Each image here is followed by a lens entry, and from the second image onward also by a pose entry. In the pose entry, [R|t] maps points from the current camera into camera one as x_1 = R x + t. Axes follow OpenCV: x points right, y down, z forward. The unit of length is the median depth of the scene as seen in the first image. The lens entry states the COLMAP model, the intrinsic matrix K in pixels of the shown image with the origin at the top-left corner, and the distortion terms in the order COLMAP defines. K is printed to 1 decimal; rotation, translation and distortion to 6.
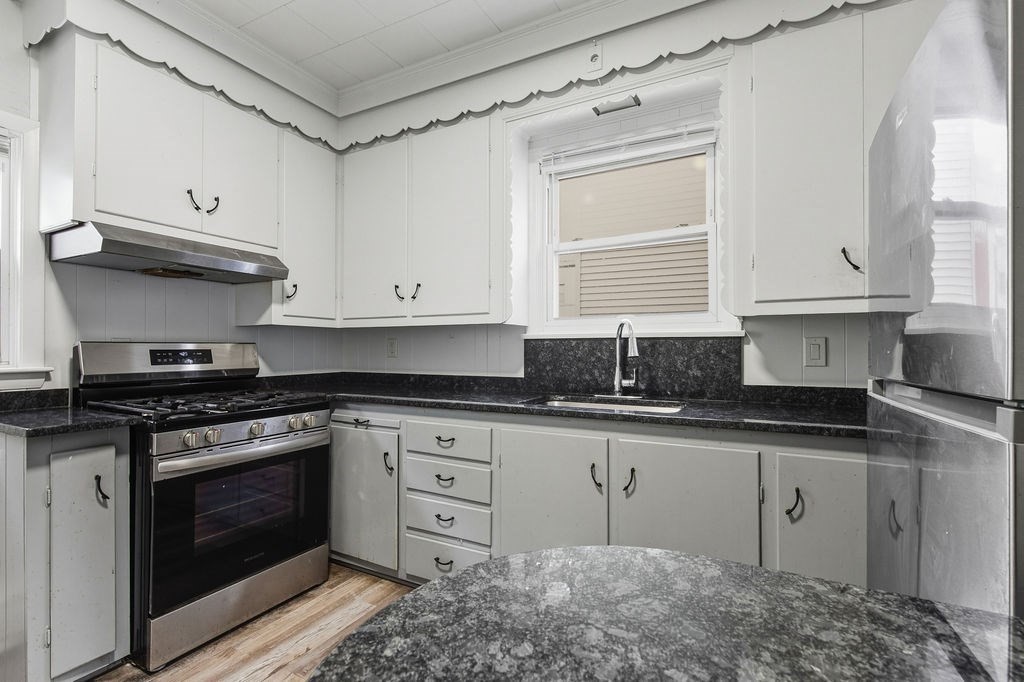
lens RADIAL K [[465.2, 0, 520.5], [0, 465.2, 345.2], [0, 0, 1]] dist [0.004283, -0.001439]
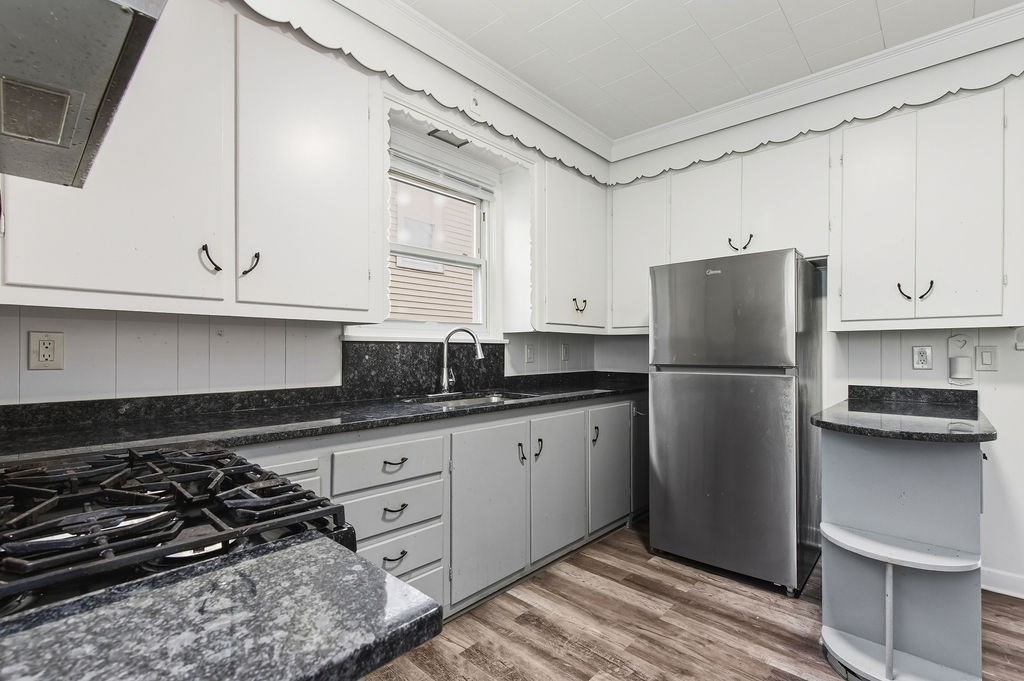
lens RADIAL K [[465.2, 0, 521.1], [0, 465.2, 350.7], [0, 0, 1]] dist [0.004283, -0.001439]
pose [[0.250100, 0.000702, 0.968220, -0.850577], [-0.011380, 0.999933, 0.002215, -0.000492], [-0.968153, -0.011572, 0.250091, 0.539207]]
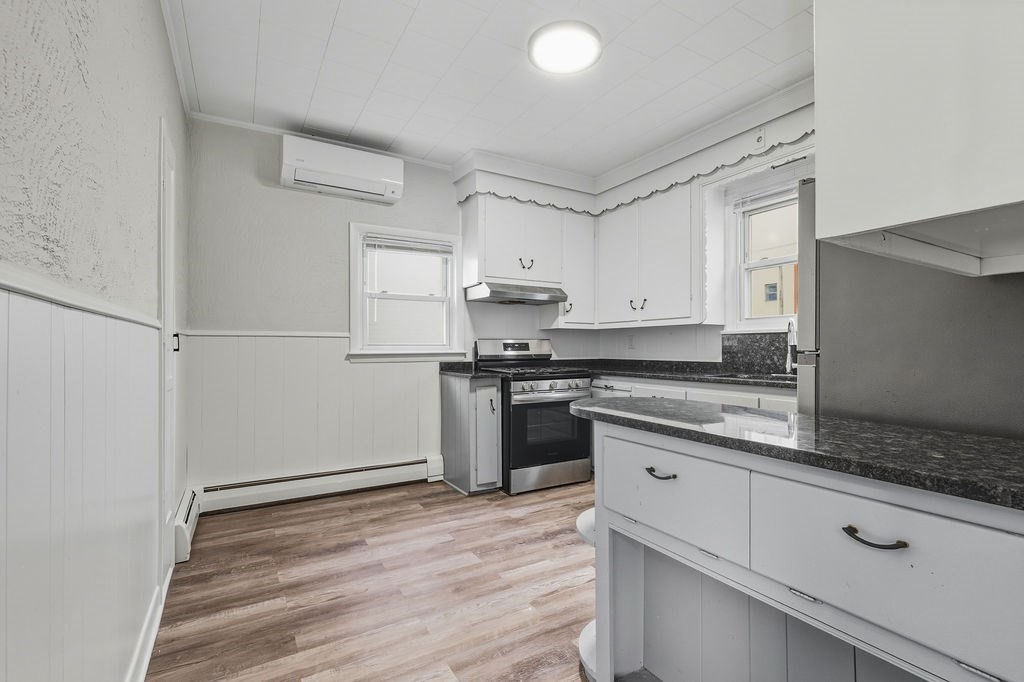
lens RADIAL K [[465.2, 0, 514.4], [0, 465.2, 343.0], [0, 0, 1]] dist [0.004283, -0.001439]
pose [[0.846425, -0.006014, -0.532475, 0.255292], [0.004977, 0.999982, -0.003384, 0.016384], [0.532485, 0.000214, 0.846439, -0.573582]]
